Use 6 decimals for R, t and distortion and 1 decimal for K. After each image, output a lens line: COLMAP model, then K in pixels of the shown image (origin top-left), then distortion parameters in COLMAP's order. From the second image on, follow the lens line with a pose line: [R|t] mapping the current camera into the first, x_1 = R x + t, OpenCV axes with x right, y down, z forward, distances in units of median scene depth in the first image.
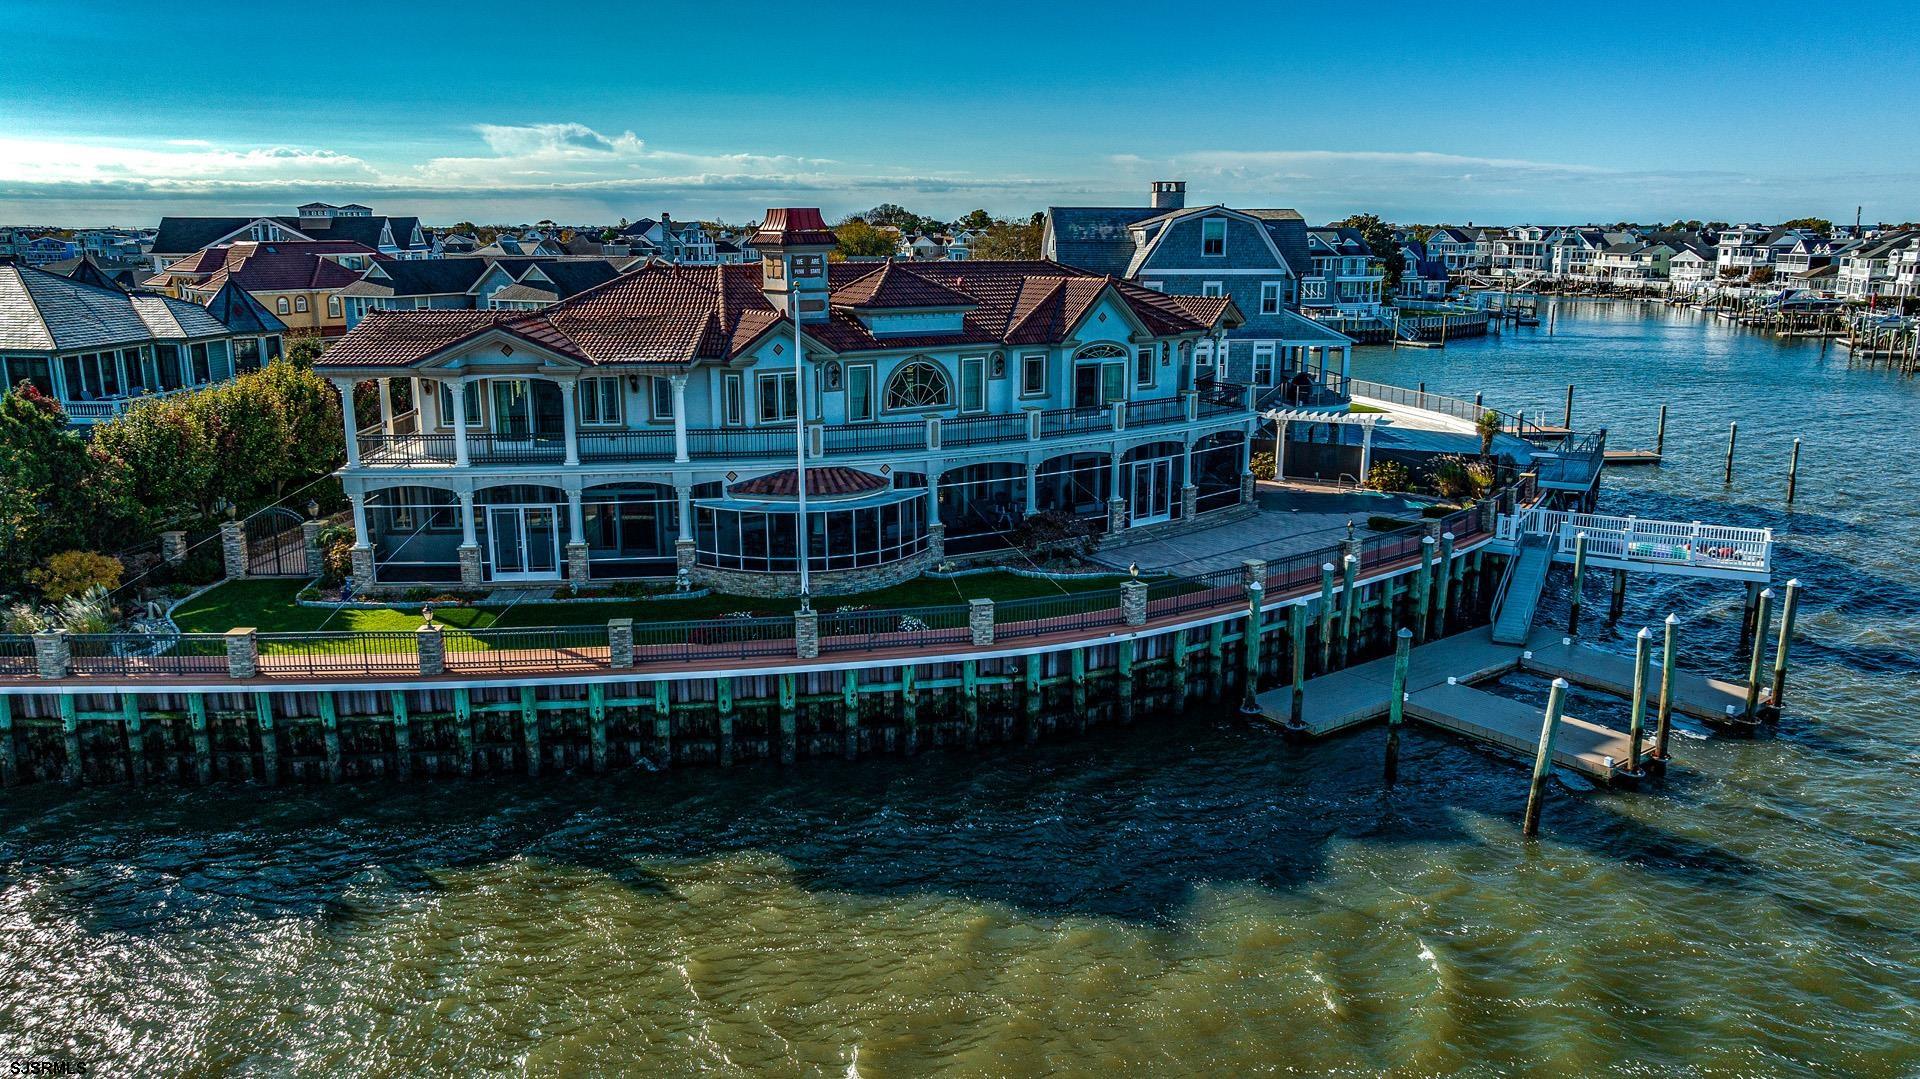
lens RADIAL K [[1362.7, 0, 955.1], [0, 1362.7, 522.4], [0, 0, 1]] dist [-0.029264, 0.018647]
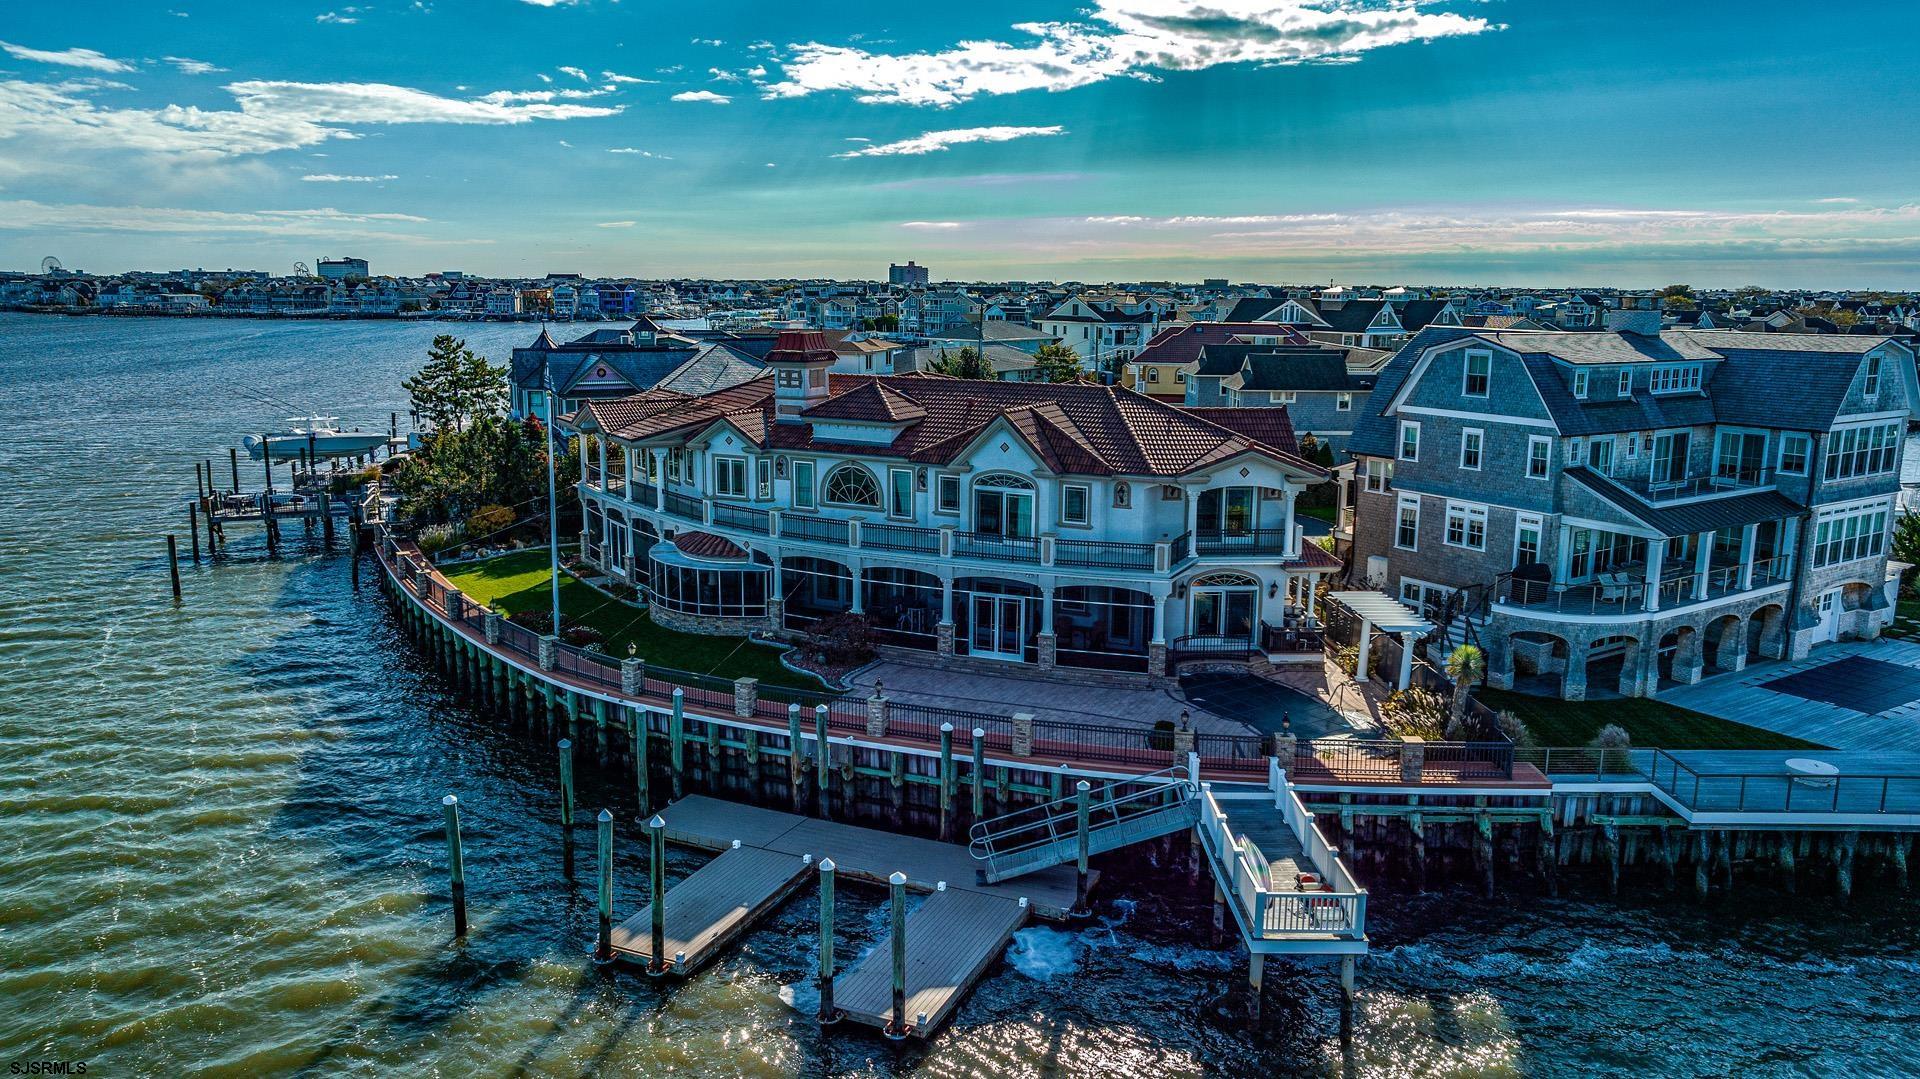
lens RADIAL K [[1362.7, 0, 957.6], [0, 1362.7, 535.0], [0, 0, 1]] dist [-0.029264, 0.018647]
pose [[0.485808, 0.165003, -0.858350, 1.006564], [-0.193156, 0.978008, 0.078683, -0.166456], [0.852456, 0.127571, 0.506996, 0.488544]]
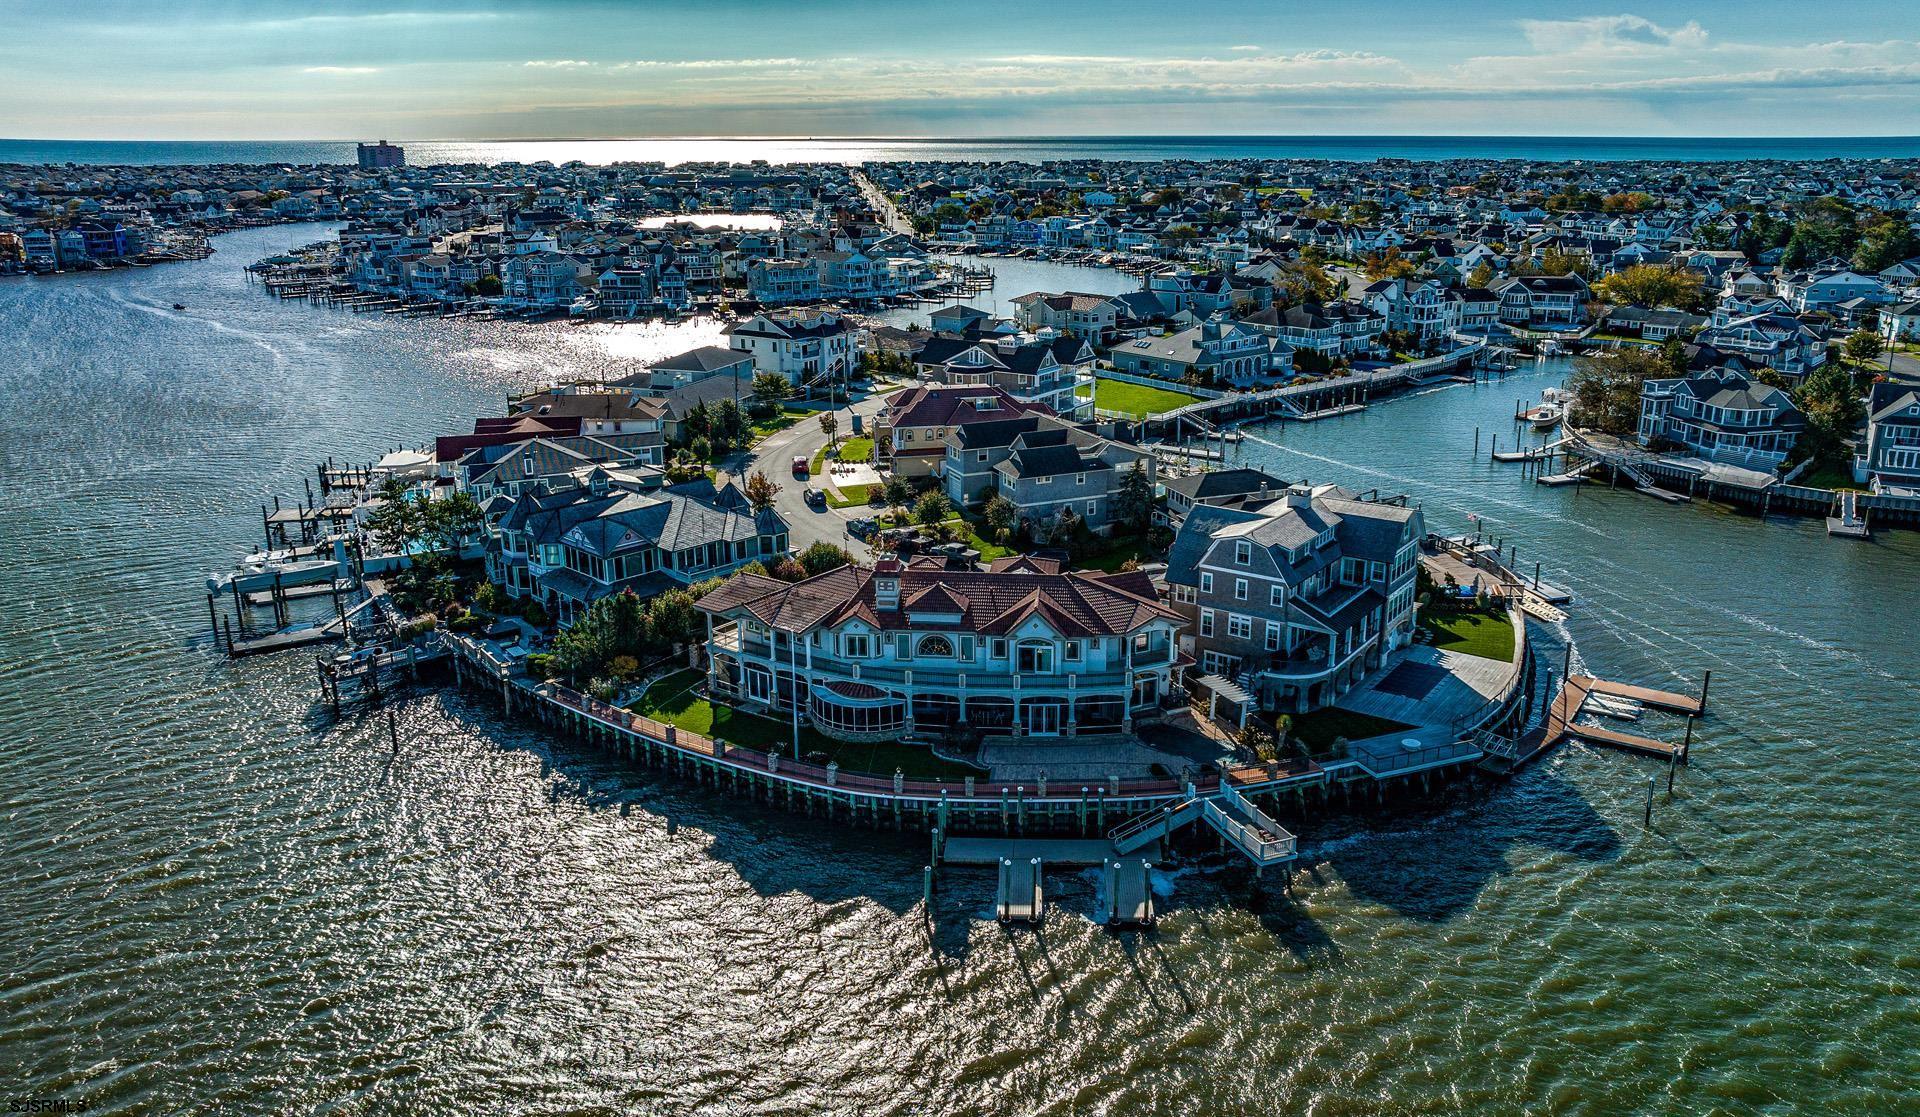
lens RADIAL K [[1388.1, 0, 950.8], [0, 1388.1, 574.6], [0, 0, 1]] dist [-0.071992, -0.003367]
pose [[0.764182, 0.189332, -0.616587, 1.259527], [-0.125351, 0.981315, 0.145971, -0.513012], [0.632703, -0.034259, 0.773636, -0.609818]]
